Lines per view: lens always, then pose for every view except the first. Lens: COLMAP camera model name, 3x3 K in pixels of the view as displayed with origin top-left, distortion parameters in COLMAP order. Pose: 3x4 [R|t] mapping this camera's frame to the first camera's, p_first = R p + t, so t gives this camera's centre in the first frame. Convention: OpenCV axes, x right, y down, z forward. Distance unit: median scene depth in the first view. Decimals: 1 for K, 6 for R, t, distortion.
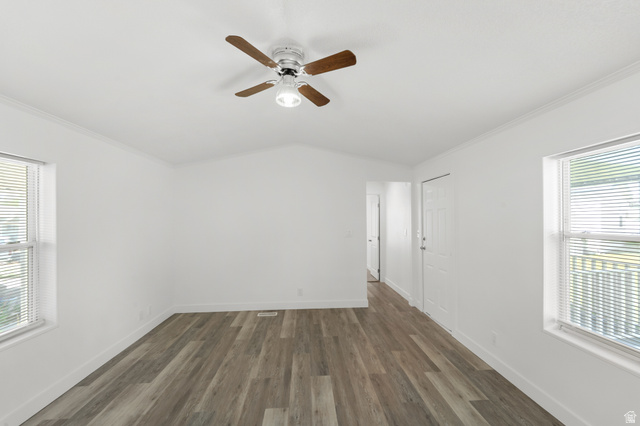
lens RADIAL K [[264.9, 0, 322.3], [0, 264.9, 218.1], [0, 0, 1]] dist [0.001615, -0.002057]
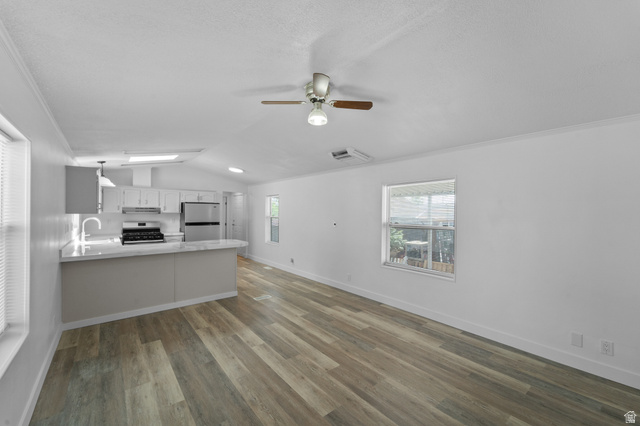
lens RADIAL K [[264.9, 0, 323.7], [0, 264.9, 214.6], [0, 0, 1]] dist [0.001615, -0.002057]
pose [[-0.813749, 0.002099, -0.581212, 0.442137], [-0.002250, 0.999975, 0.006762, 0.006243], [0.581212, 0.006811, -0.813724, 1.525632]]
